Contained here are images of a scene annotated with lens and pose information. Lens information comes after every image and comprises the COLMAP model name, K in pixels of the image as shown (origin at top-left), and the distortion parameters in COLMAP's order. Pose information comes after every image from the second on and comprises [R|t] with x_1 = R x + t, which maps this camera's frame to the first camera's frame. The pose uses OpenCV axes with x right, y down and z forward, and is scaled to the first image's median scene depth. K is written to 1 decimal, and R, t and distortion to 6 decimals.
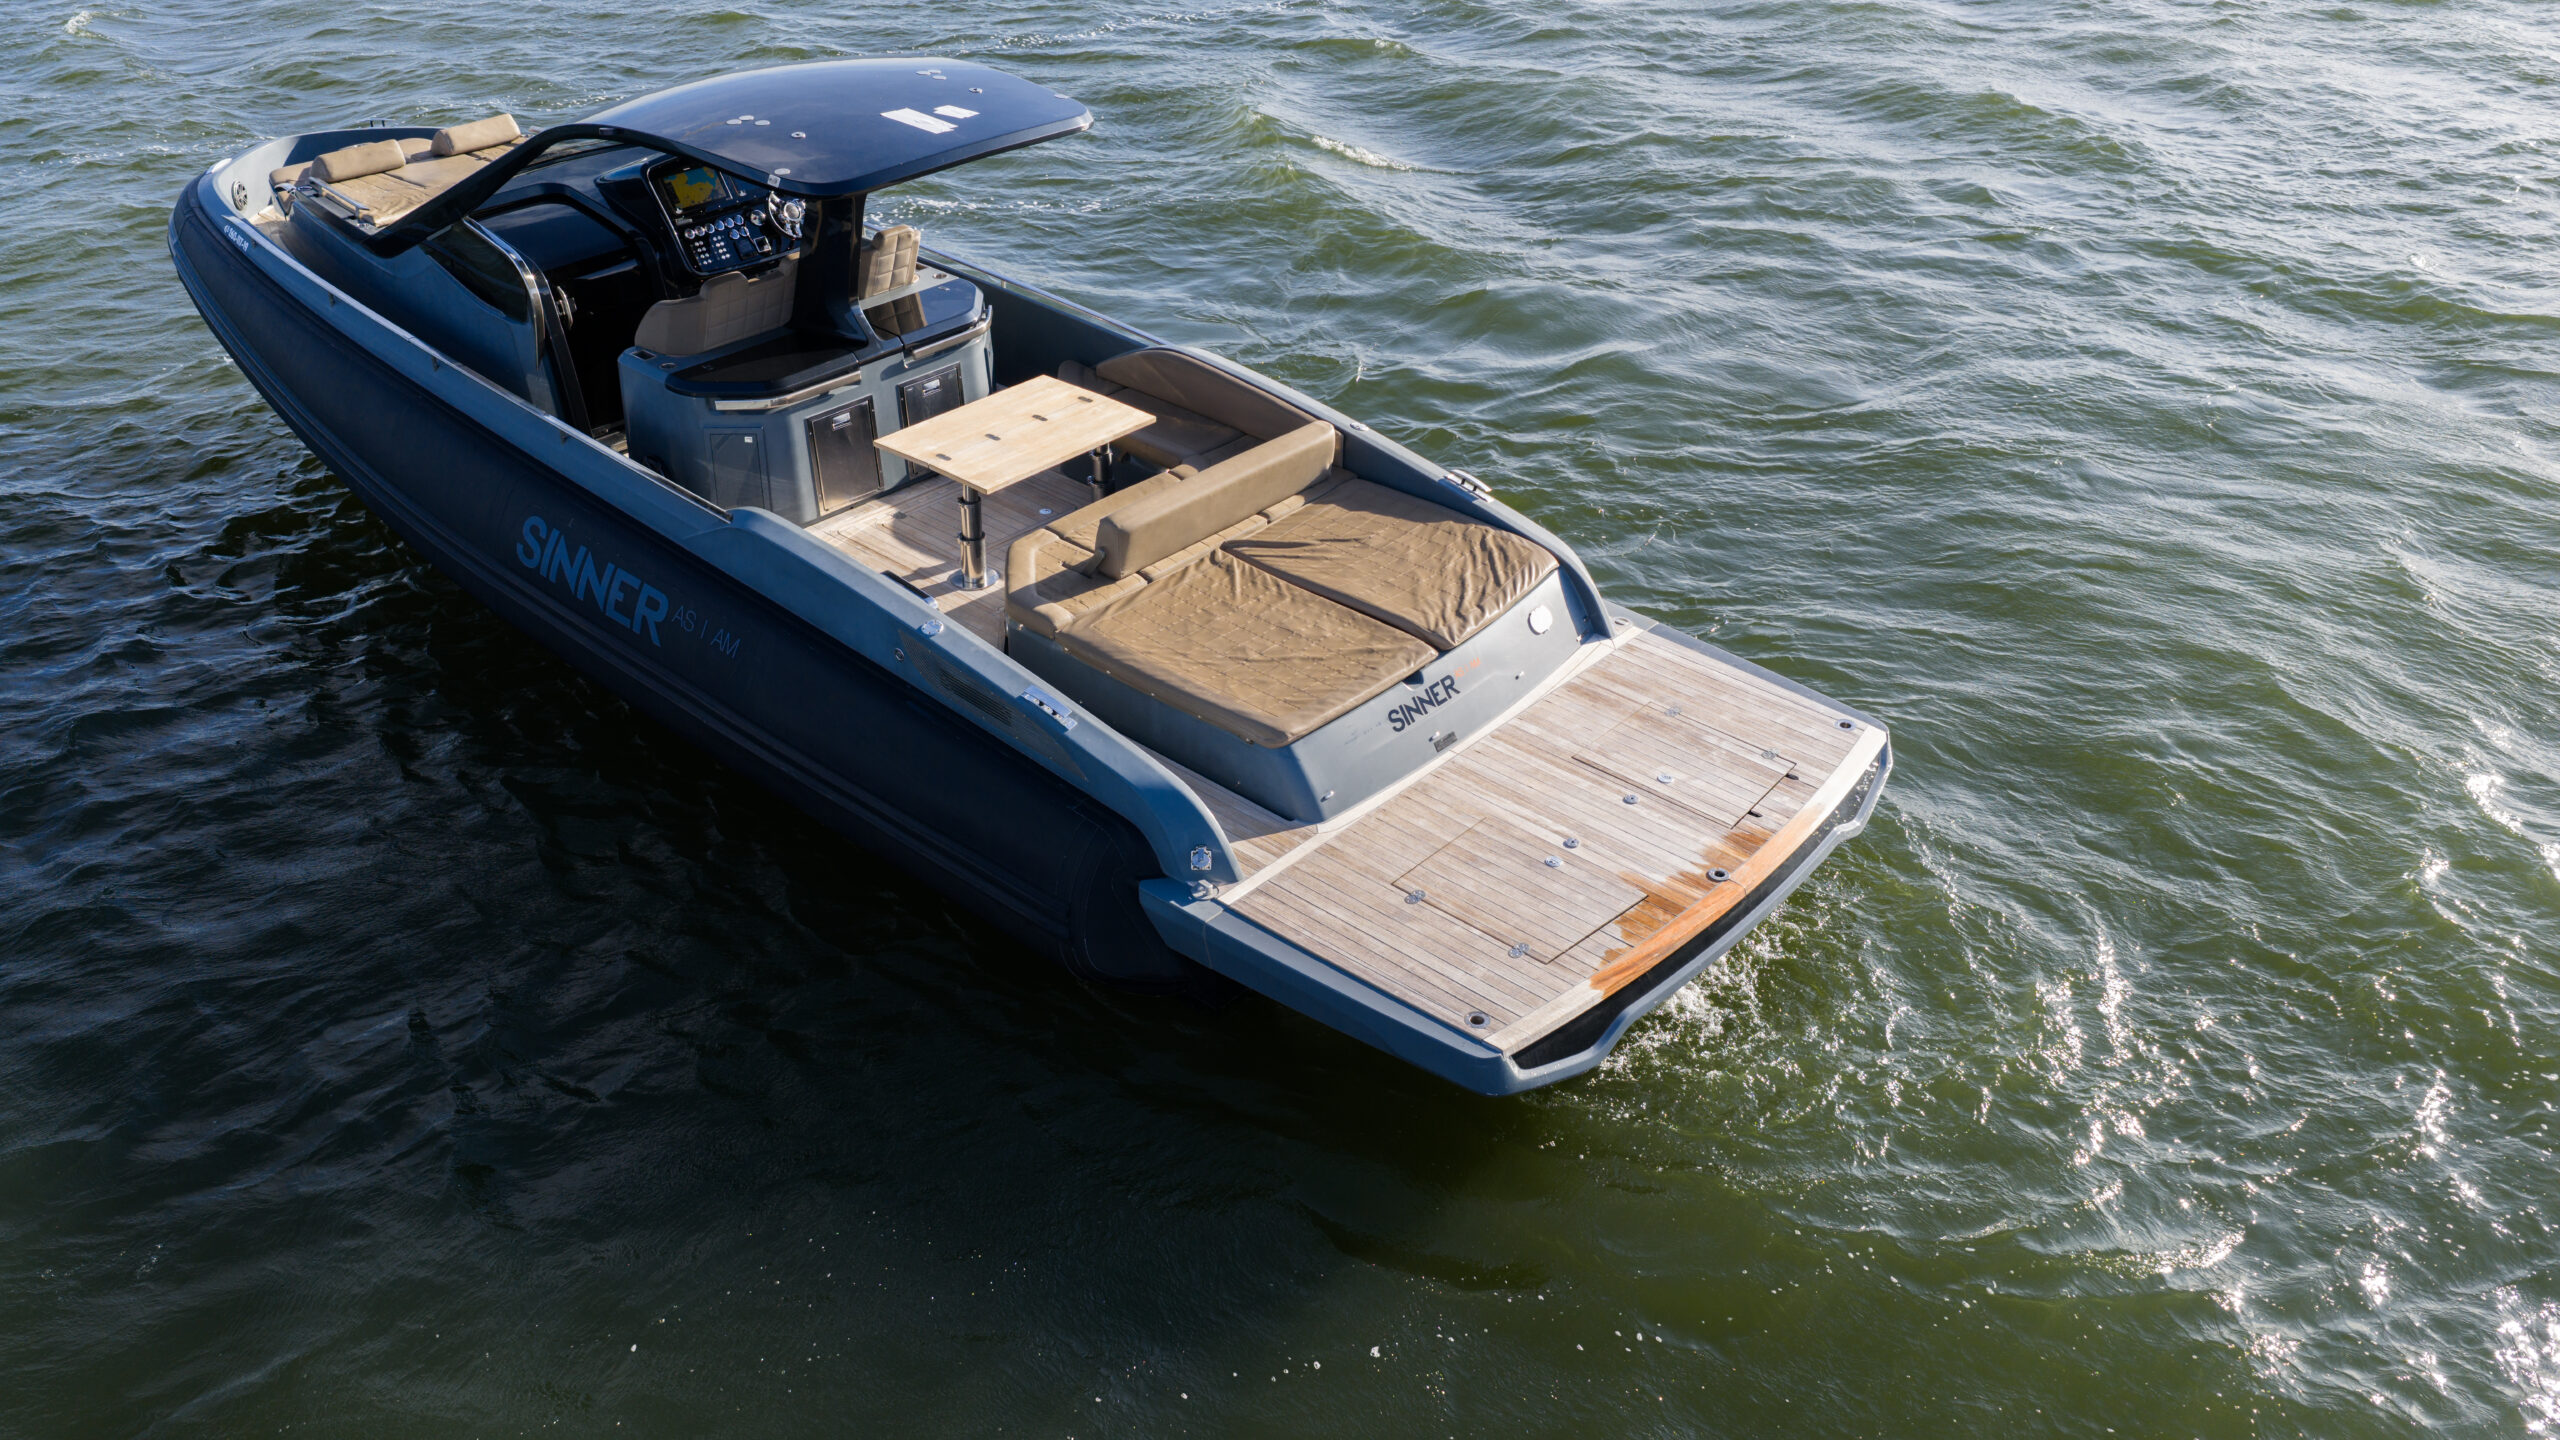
lens RADIAL K [[2070.0, 0, 1268.0], [0, 2070.0, 723.7], [0, 0, 1]] dist [0.019345, -0.038593]
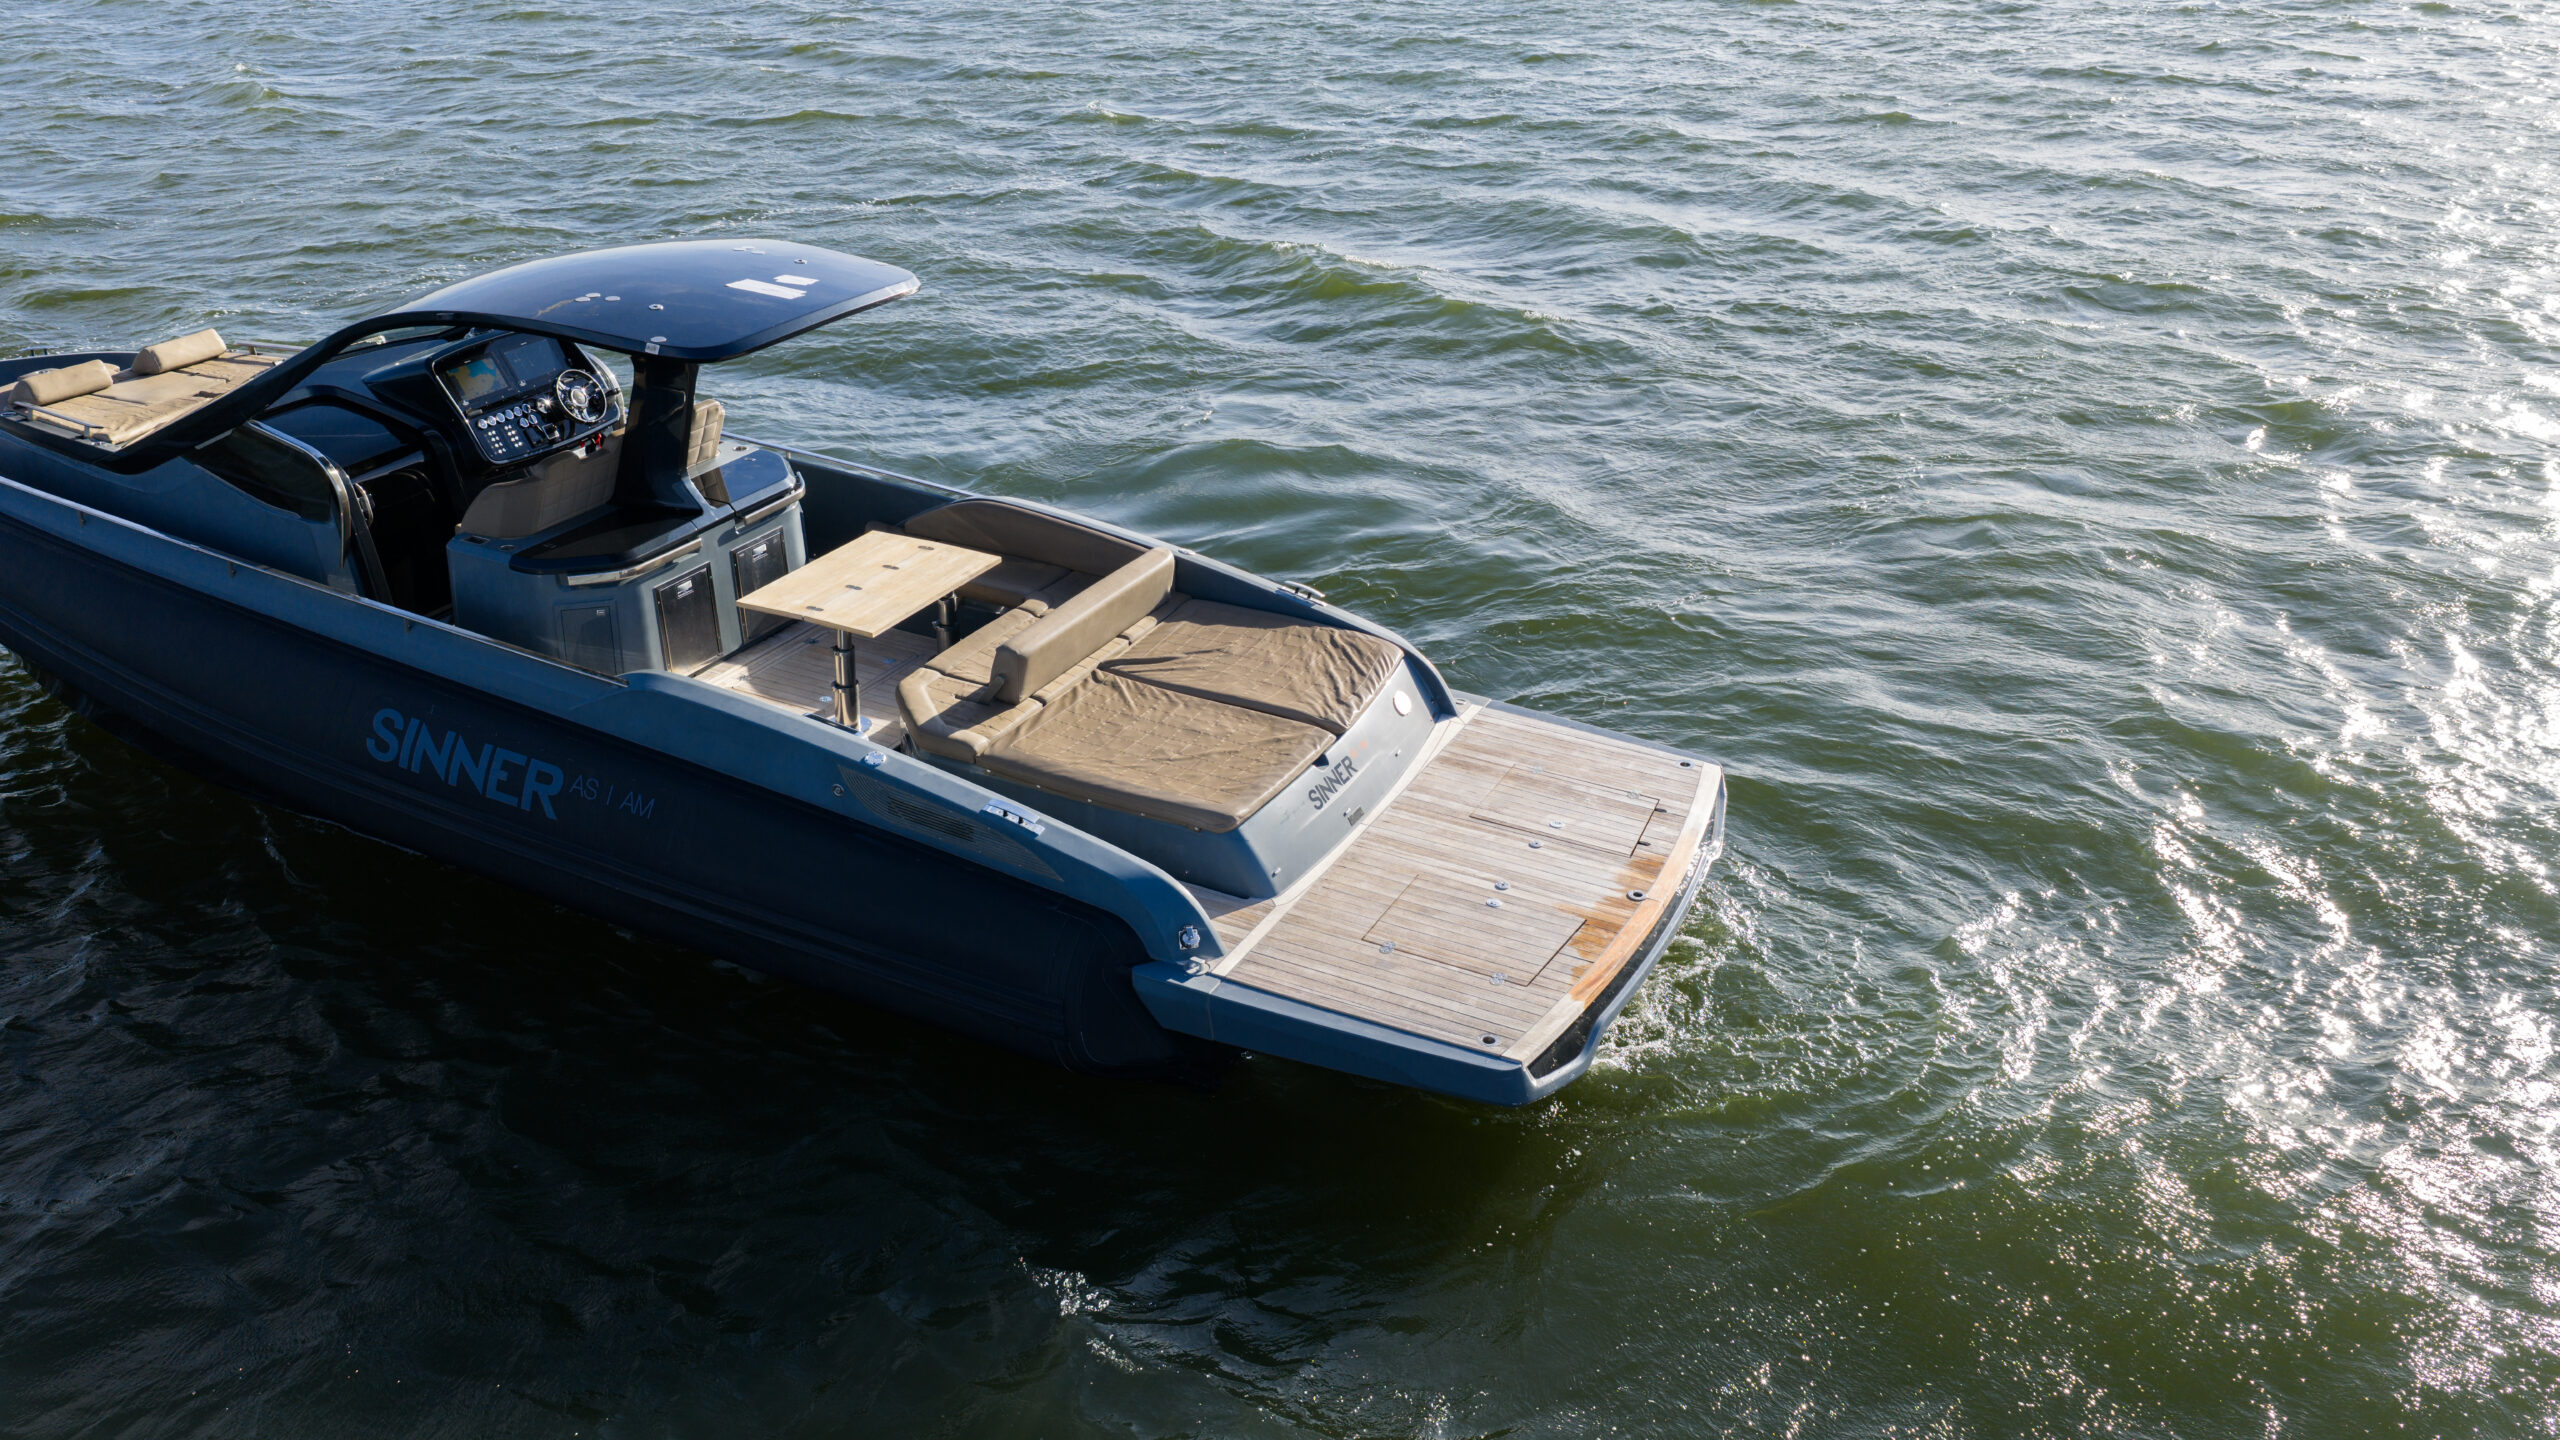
lens RADIAL K [[2070.0, 0, 1284.7], [0, 2070.0, 717.7], [0, 0, 1]] dist [0.019345, -0.038593]
pose [[0.965885, -0.102757, 0.237711, -0.182353], [0.125934, 0.988440, -0.084425, 0.040277], [-0.226288, 0.111481, 0.967660, -0.036659]]
